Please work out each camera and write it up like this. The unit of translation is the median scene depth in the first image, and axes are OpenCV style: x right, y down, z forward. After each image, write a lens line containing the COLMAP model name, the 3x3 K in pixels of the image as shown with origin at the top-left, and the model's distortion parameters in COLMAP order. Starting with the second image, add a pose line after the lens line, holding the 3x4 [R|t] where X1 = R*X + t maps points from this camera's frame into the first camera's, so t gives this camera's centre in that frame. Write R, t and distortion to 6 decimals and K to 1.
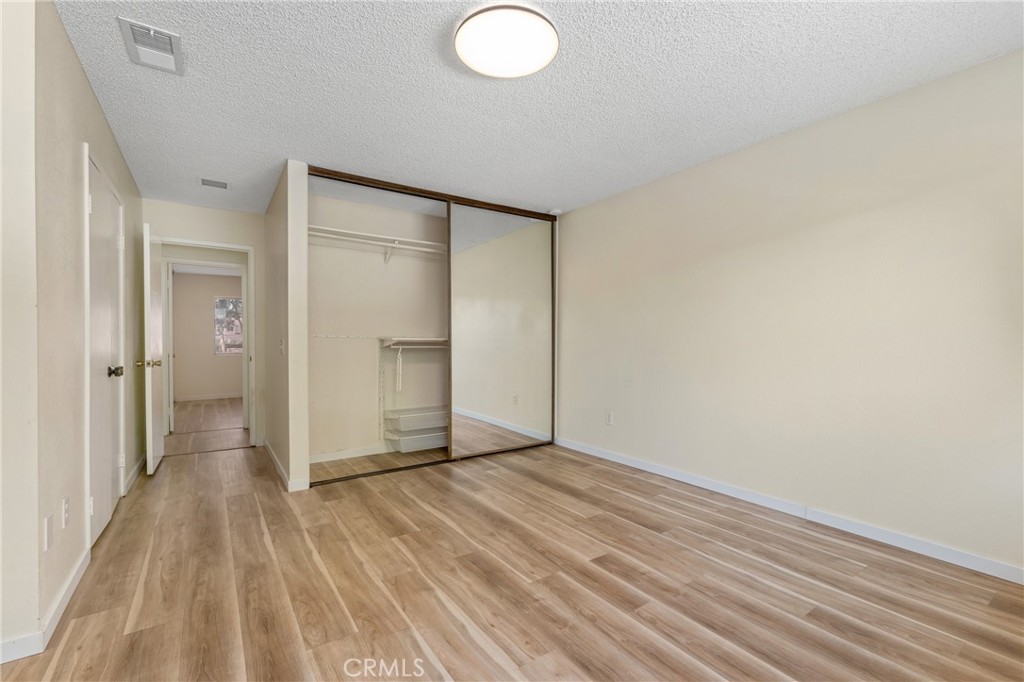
lens RADIAL K [[443.5, 0, 516.9], [0, 443.5, 346.3], [0, 0, 1]] dist [-0.000516, -0.000229]
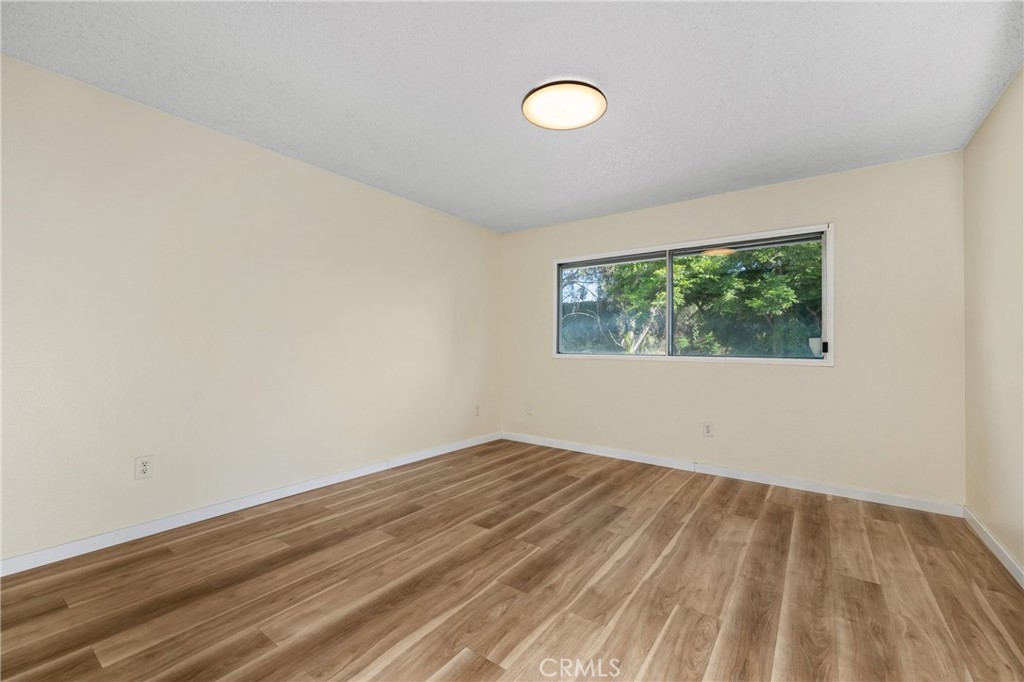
lens RADIAL K [[431.3, 0, 512.0], [0, 431.3, 341.0], [0, 0, 1]] dist [0.000806, -0.000016]
pose [[-0.337314, 0.003652, 0.941385, -0.875192], [-0.000081, 0.999992, -0.003908, -0.013862], [-0.941392, -0.001394, -0.337311, 1.235594]]
